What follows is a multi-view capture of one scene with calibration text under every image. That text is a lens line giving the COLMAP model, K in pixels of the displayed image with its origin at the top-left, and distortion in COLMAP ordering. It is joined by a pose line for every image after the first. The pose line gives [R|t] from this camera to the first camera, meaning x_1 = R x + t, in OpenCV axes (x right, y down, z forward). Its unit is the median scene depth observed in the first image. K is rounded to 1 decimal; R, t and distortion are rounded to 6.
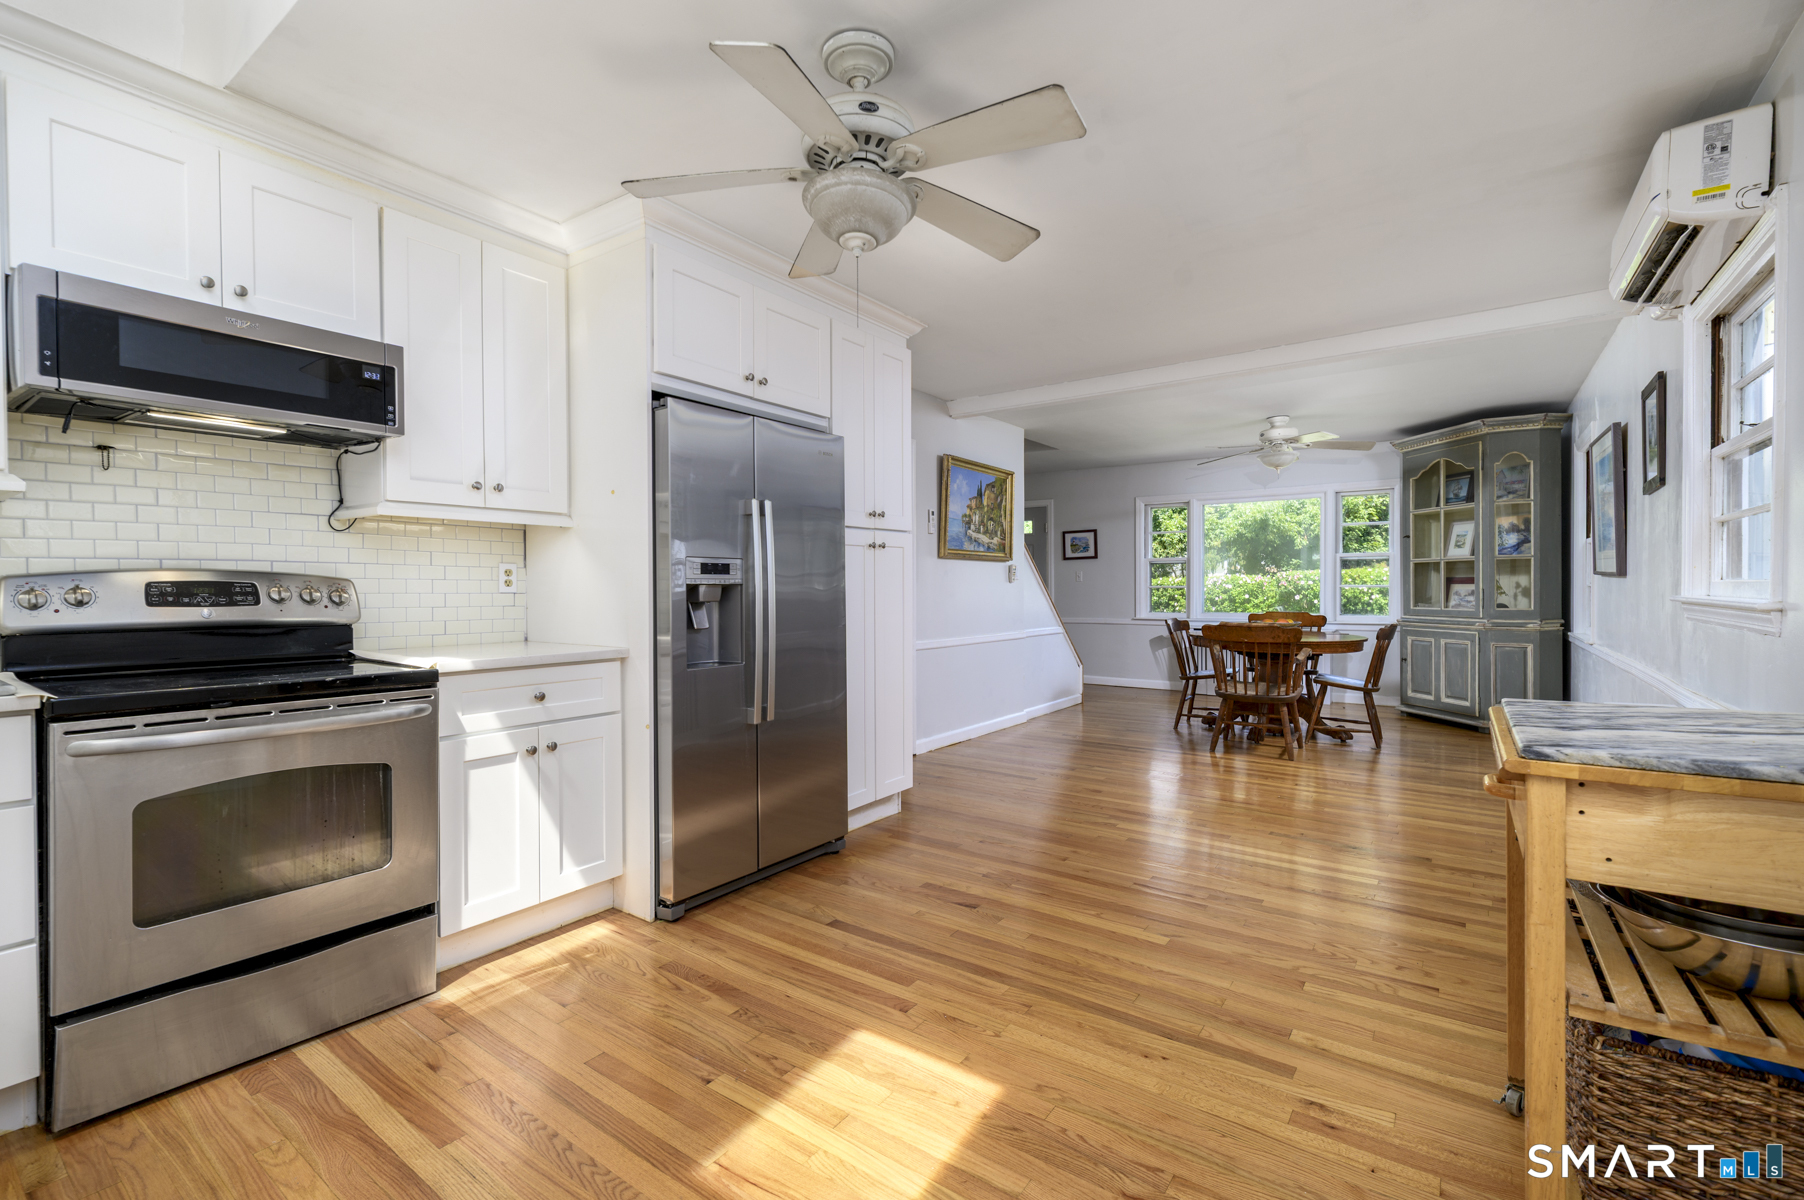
lens RADIAL K [[786.7, 0, 897.1], [0, 786.7, 597.0], [0, 0, 1]] dist [-0.003025, -0.000357]
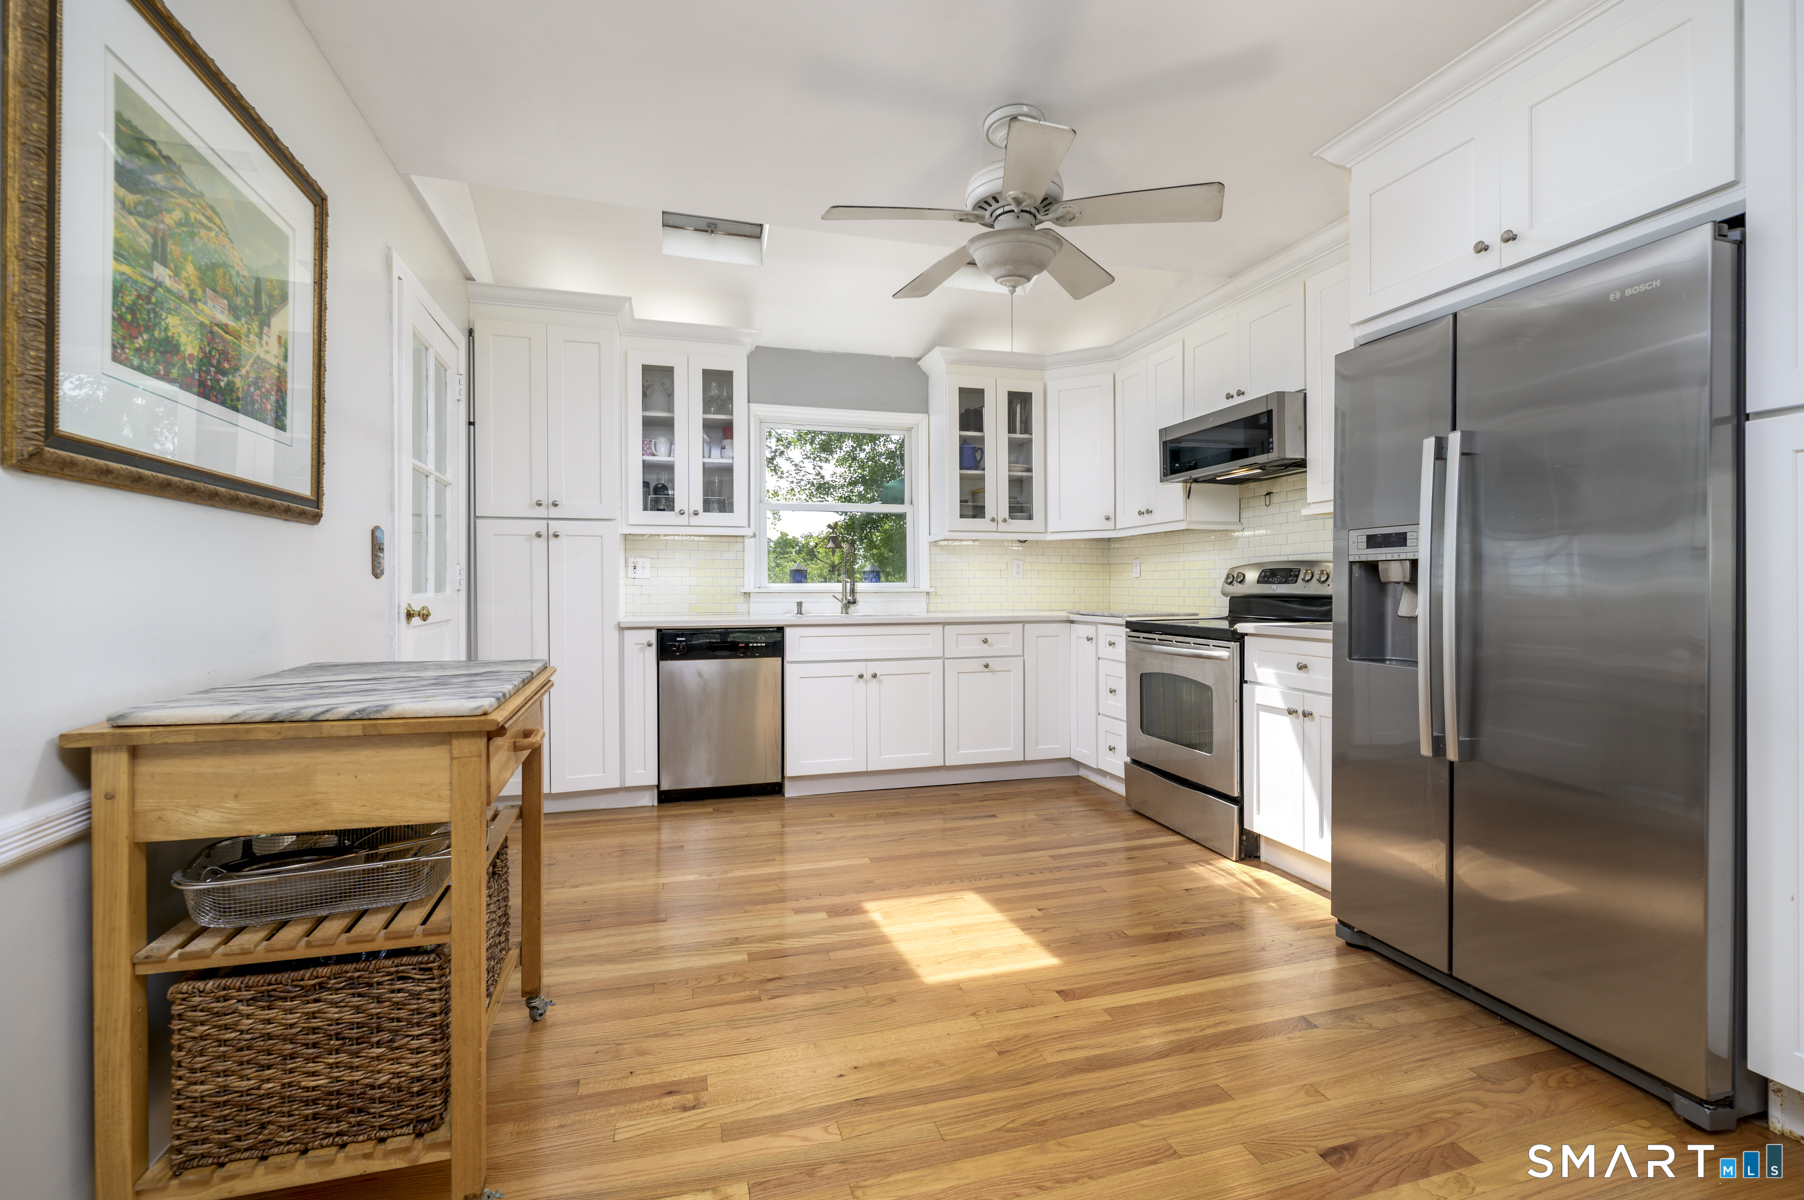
lens RADIAL K [[786.7, 0, 901.4], [0, 786.7, 590.0], [0, 0, 1]] dist [-0.003025, -0.000357]
pose [[-0.609548, 0.007893, -0.792710, 0.848400], [-0.004409, 0.999901, 0.013346, 0.005958], [0.792737, 0.011630, -0.609453, 1.337700]]
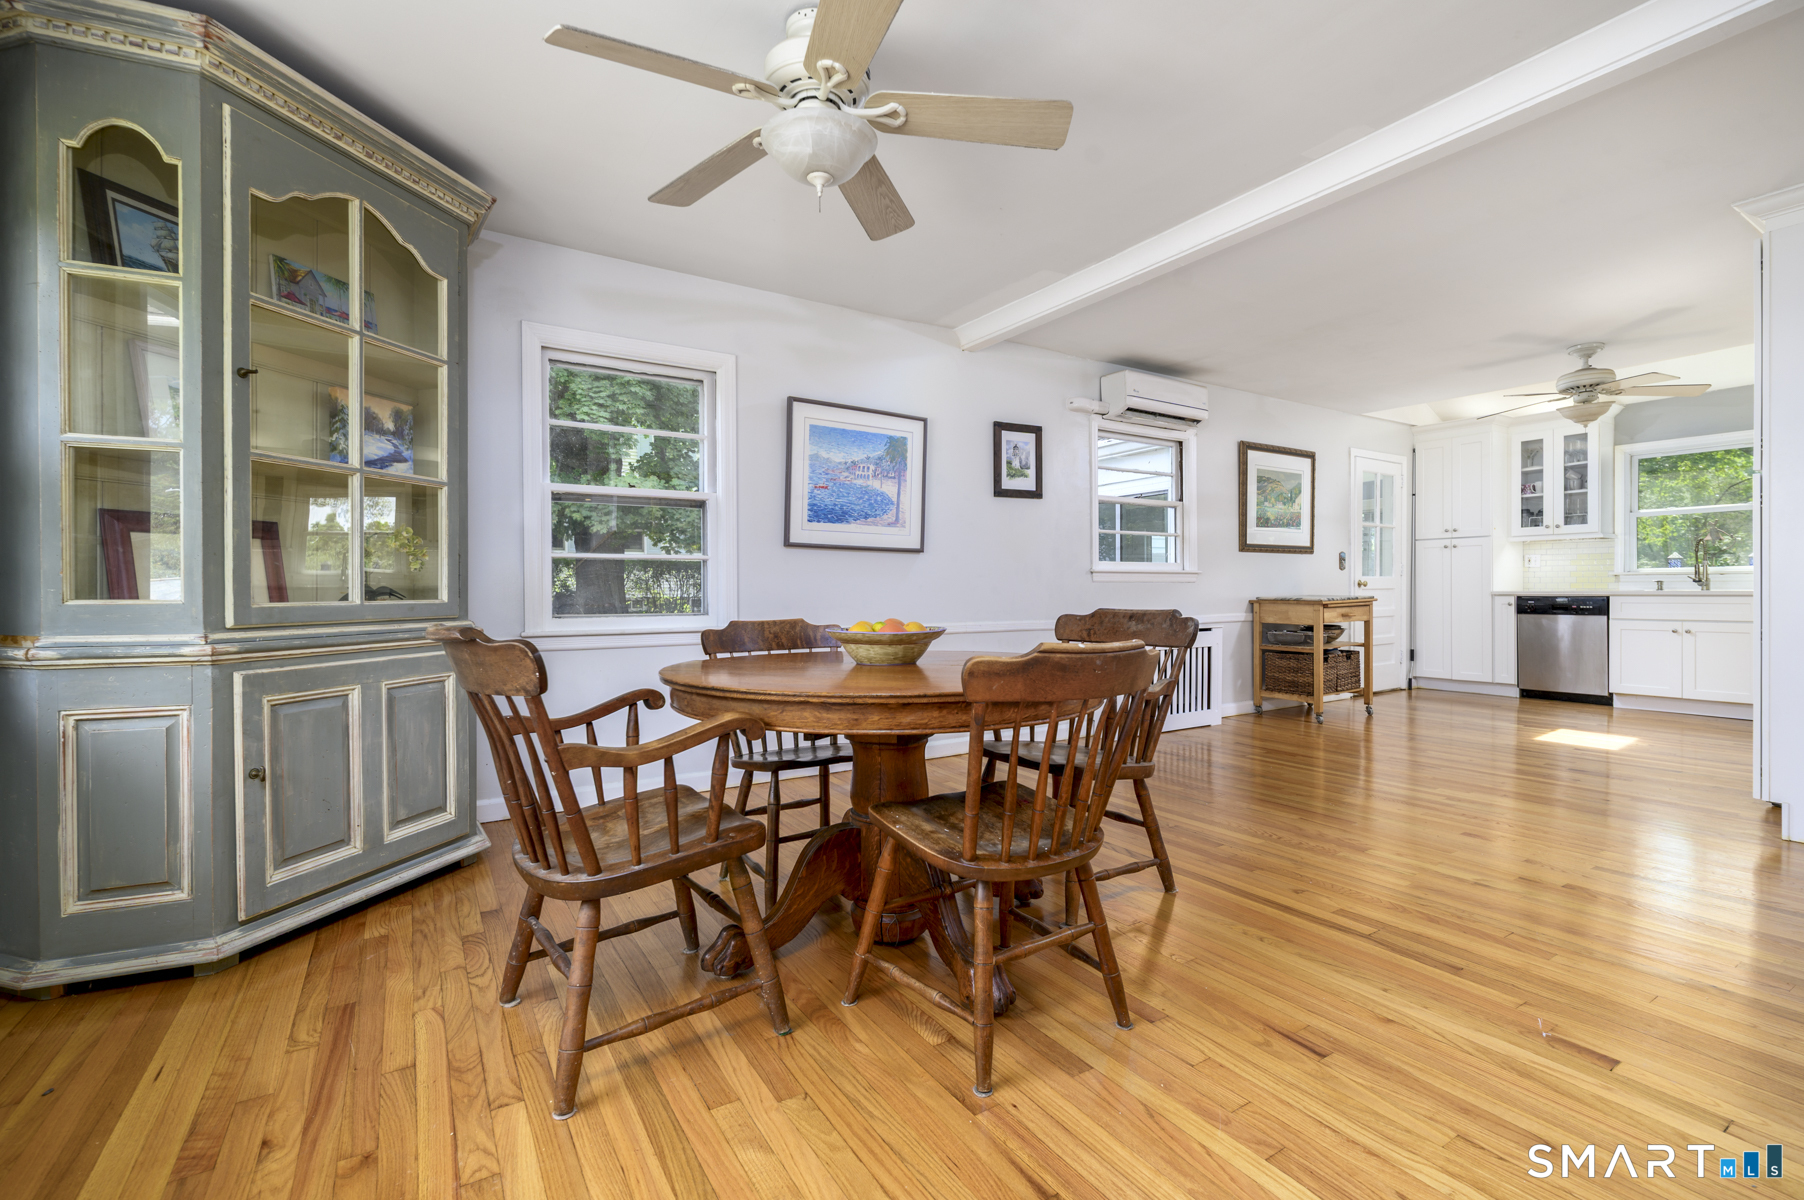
lens RADIAL K [[786.7, 0, 907.4], [0, 786.7, 595.5], [0, 0, 1]] dist [-0.003025, -0.000357]
pose [[-0.928296, 0.007365, 0.371770, 0.865685], [0.013678, 0.999804, 0.014348, 0.041708], [-0.371592, 0.018404, -0.928214, 3.680661]]
